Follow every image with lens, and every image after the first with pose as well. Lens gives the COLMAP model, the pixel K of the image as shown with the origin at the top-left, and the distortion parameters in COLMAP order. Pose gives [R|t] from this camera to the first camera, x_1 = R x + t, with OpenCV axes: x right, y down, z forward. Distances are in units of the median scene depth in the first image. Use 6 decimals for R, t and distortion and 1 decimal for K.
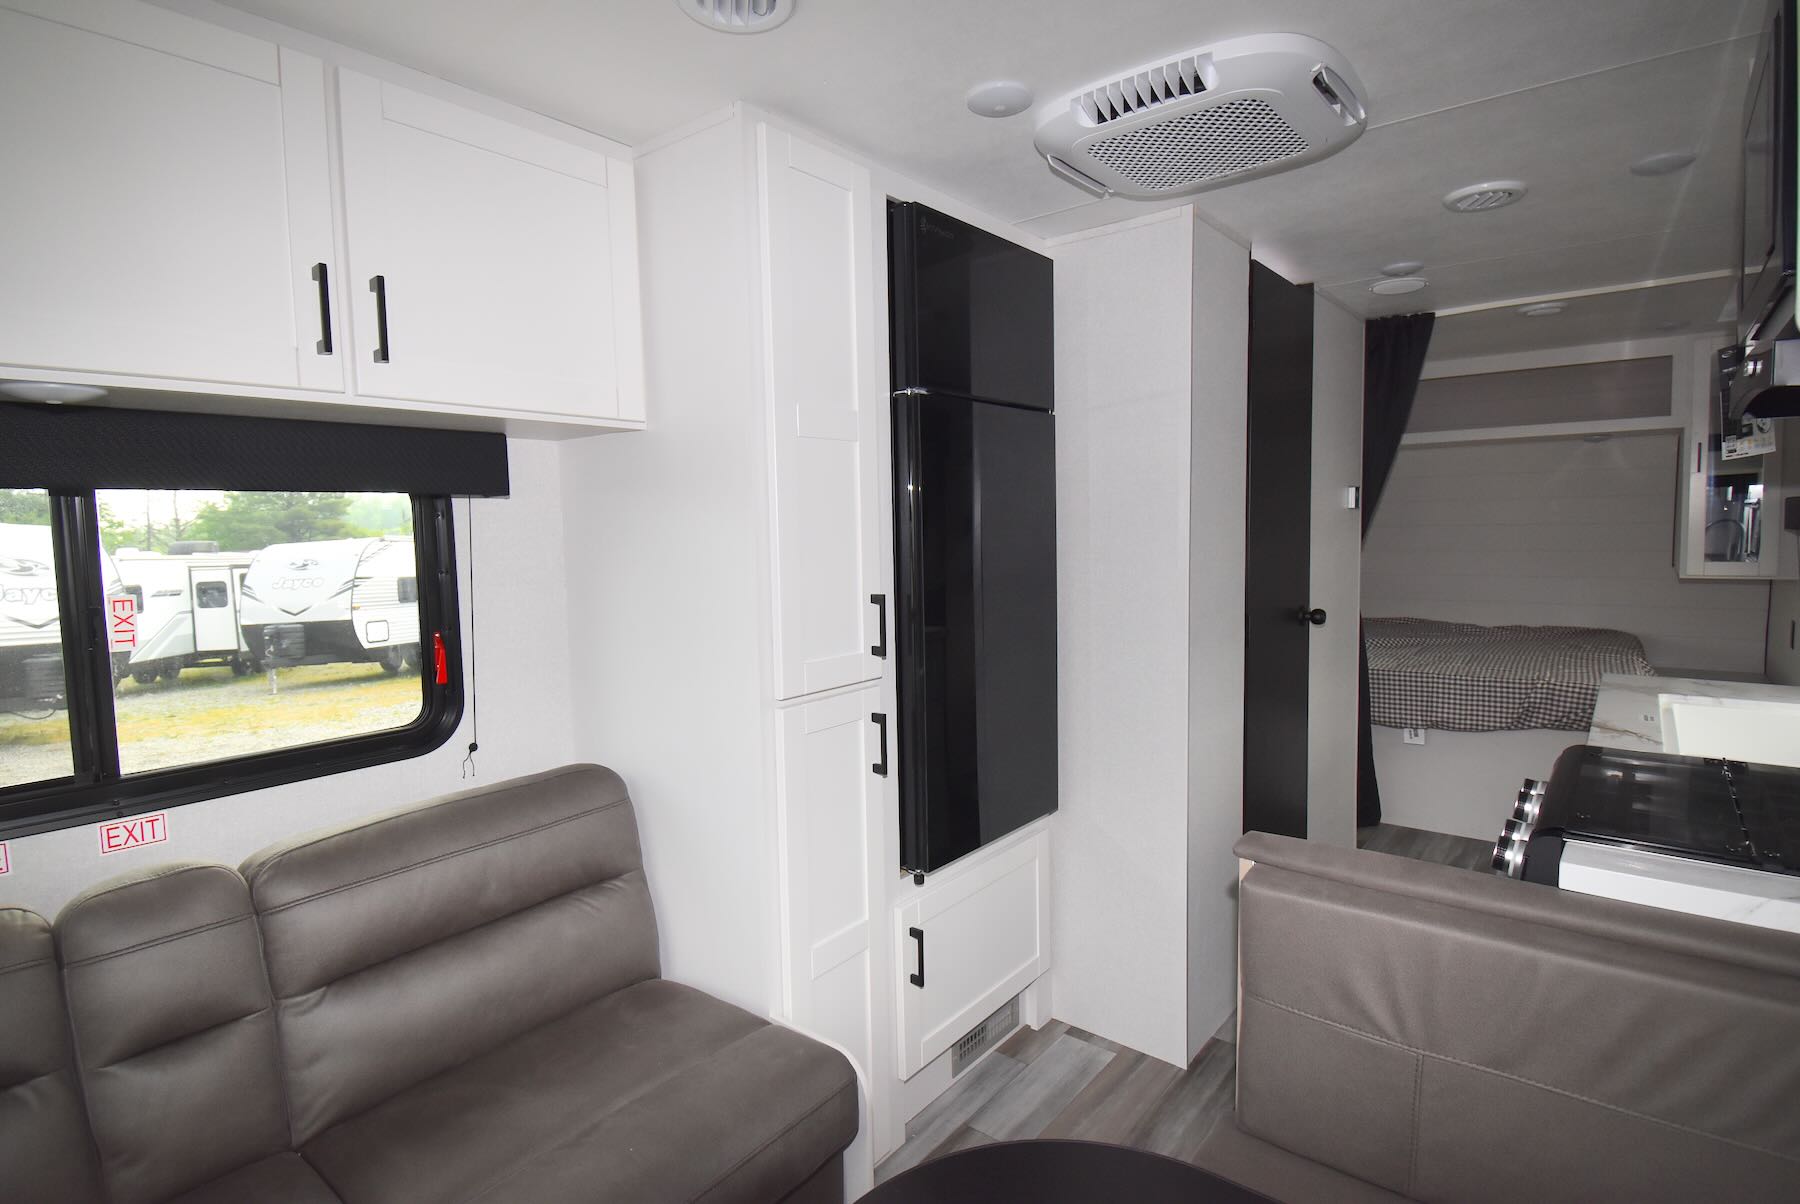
lens RADIAL K [[912.4, 0, 900.0], [0, 912.4, 602.0], [0, 0, 1]] dist [-0.001924, -0.000307]
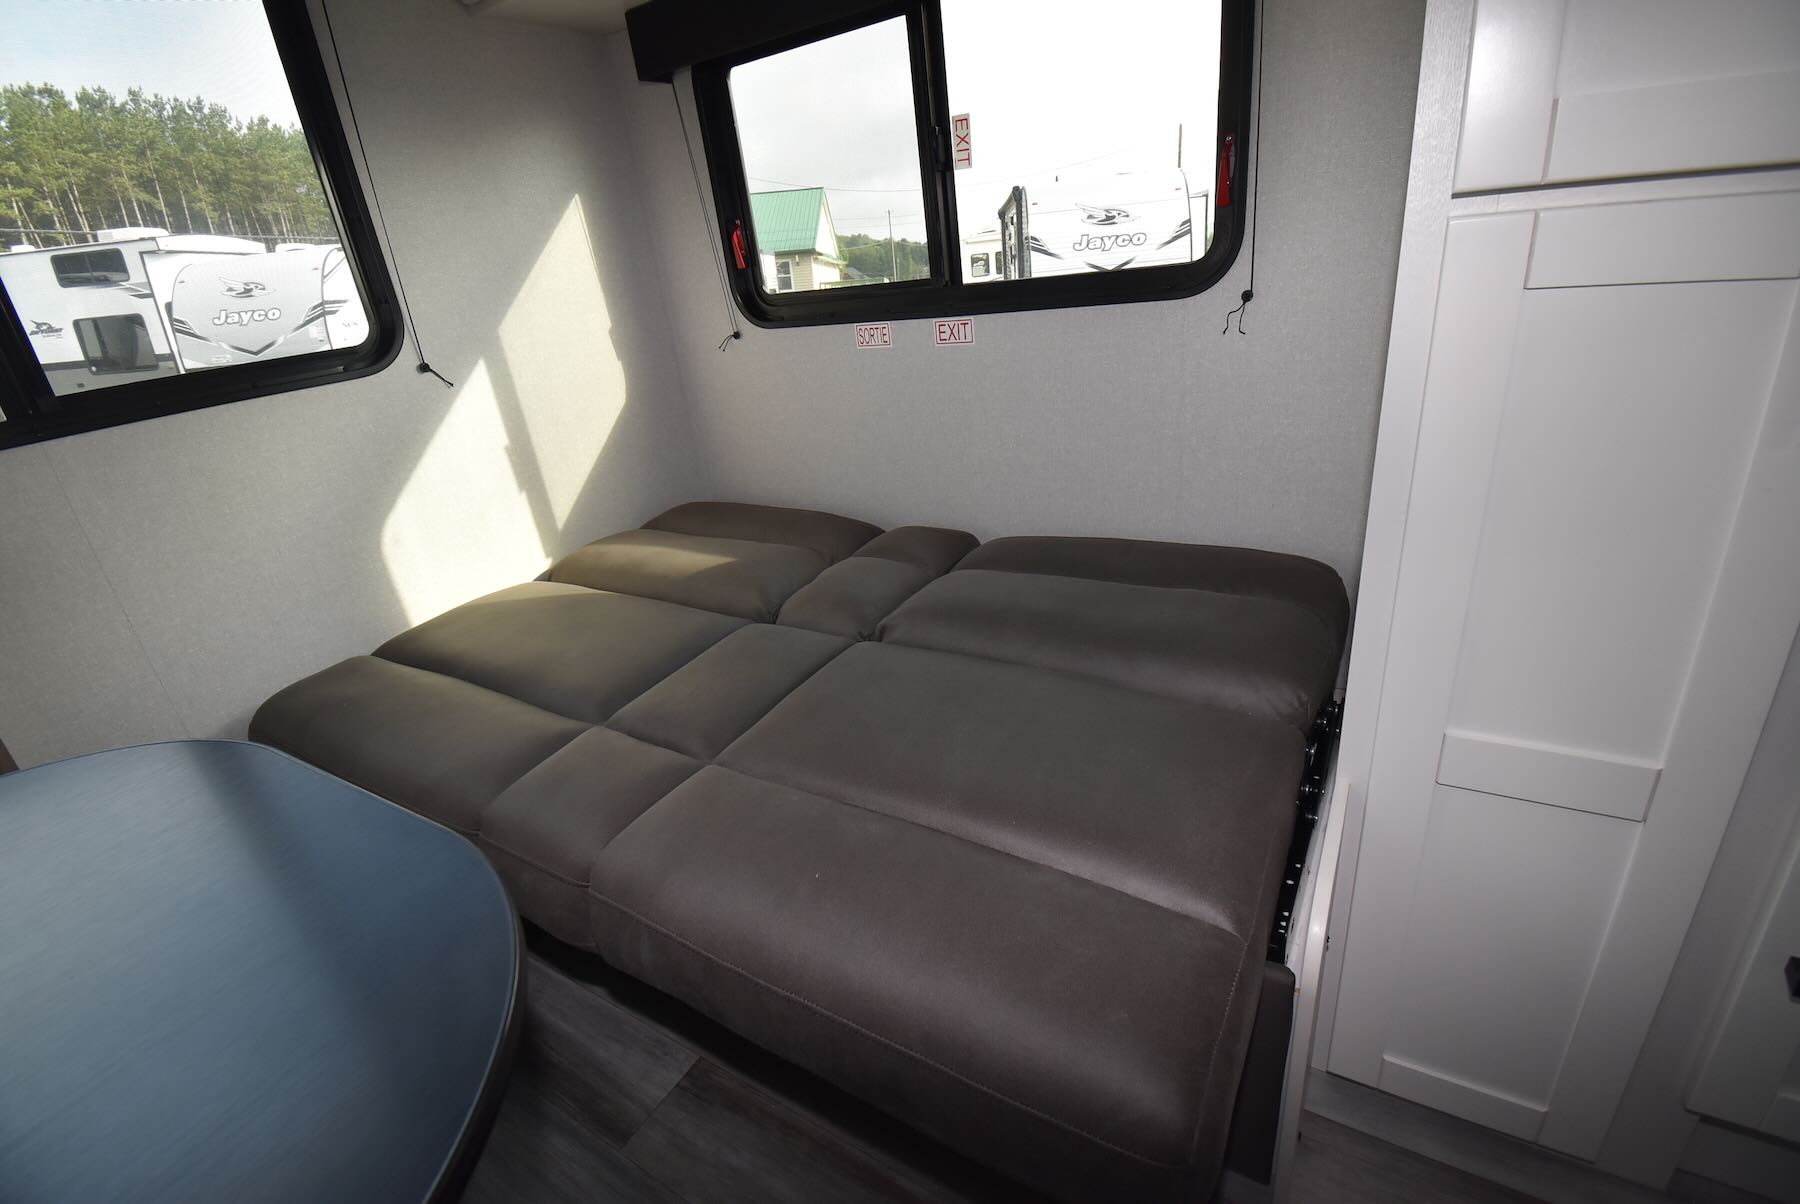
lens RADIAL K [[813.9, 0, 893.6], [0, 813.9, 597.5], [0, 0, 1]] dist [-0.000910, -0.014026]
pose [[0.128740, 0.393262, -0.910369, 0.299638], [0.026971, 0.916280, 0.399629, 0.138632], [0.991312, -0.076002, 0.107355, 0.764241]]
